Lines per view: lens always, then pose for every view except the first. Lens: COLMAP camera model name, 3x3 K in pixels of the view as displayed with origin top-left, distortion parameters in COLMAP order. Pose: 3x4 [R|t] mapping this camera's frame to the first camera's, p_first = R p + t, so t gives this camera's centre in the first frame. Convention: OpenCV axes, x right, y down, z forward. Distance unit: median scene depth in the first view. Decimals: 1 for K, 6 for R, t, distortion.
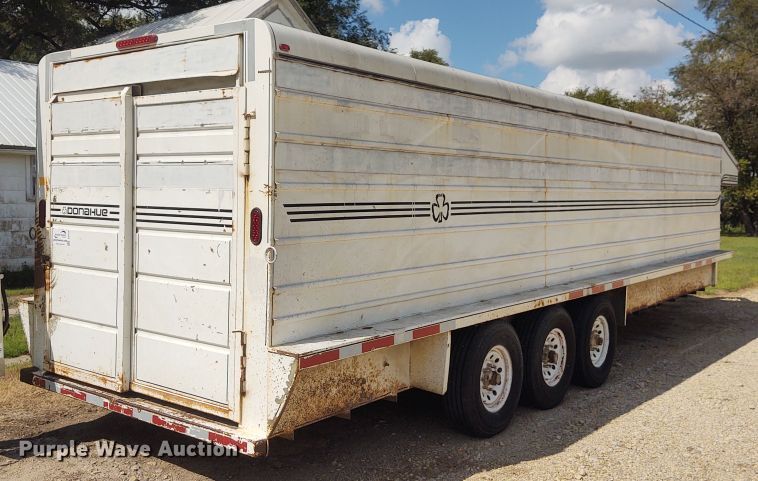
lens RADIAL K [[766.0, 0, 353.3], [0, 766.0, 186.1], [0, 0, 1]] dist [0.001651, 0.000000]
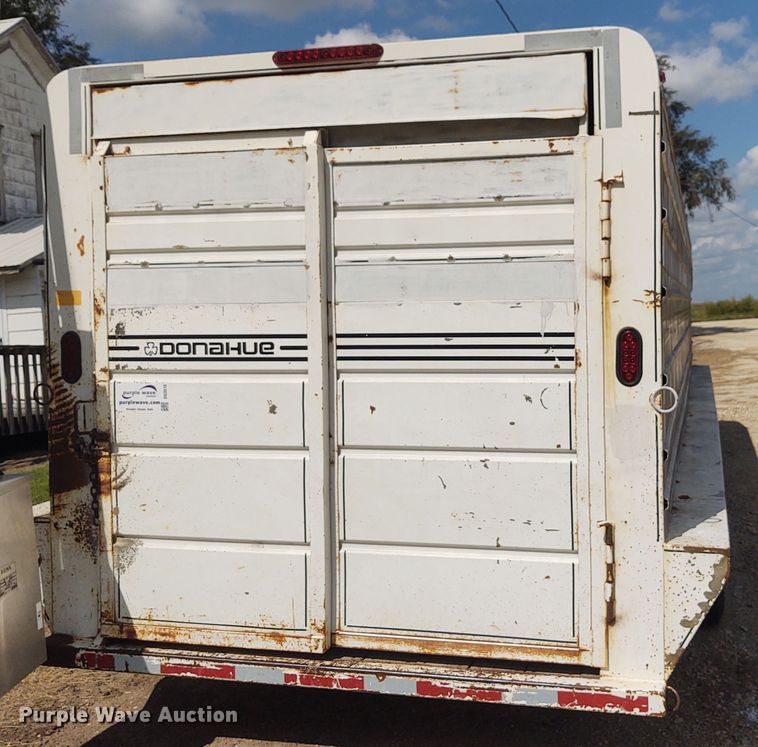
lens RADIAL K [[934.5, 0, 399.5], [0, 934.5, 317.3], [0, 0, 1]] dist [0.017401, 0.000000]
pose [[0.902516, -0.032338, 0.429440, -0.562306], [0.025079, 0.999431, 0.022555, -0.002207], [-0.429925, -0.009587, 0.902814, 0.337188]]
